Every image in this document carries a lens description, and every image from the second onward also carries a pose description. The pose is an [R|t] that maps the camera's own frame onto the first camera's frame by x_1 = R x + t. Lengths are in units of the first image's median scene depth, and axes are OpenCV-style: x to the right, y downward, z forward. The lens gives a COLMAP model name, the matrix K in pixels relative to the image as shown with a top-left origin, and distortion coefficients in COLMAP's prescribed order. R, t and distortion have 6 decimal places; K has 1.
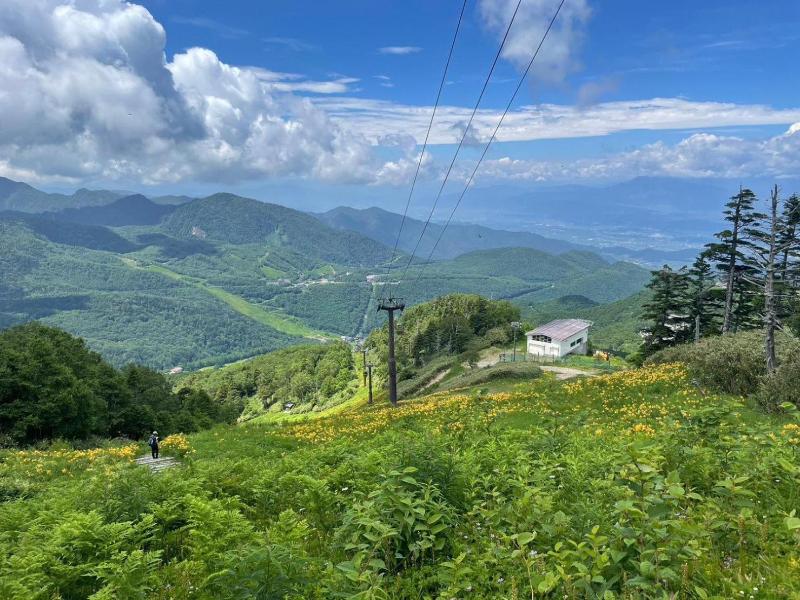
lens RADIAL K [[1125.1, 0, 400.7], [0, 1125.1, 361.6], [0, 0, 1]] dist [0.141432, -0.533141]
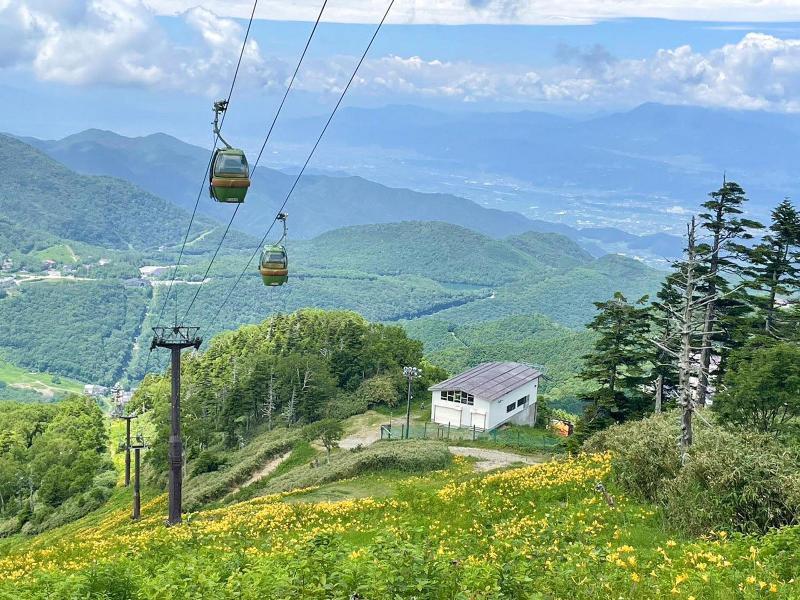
lens RADIAL K [[1125.1, 0, 400.7], [0, 1125.1, 361.6], [0, 0, 1]] dist [0.141432, -0.533141]
pose [[0.970441, 0.024366, 0.240104, -0.036782], [0.001579, 0.994228, -0.107277, 0.021849], [-0.241332, 0.104485, 0.964801, 0.457995]]
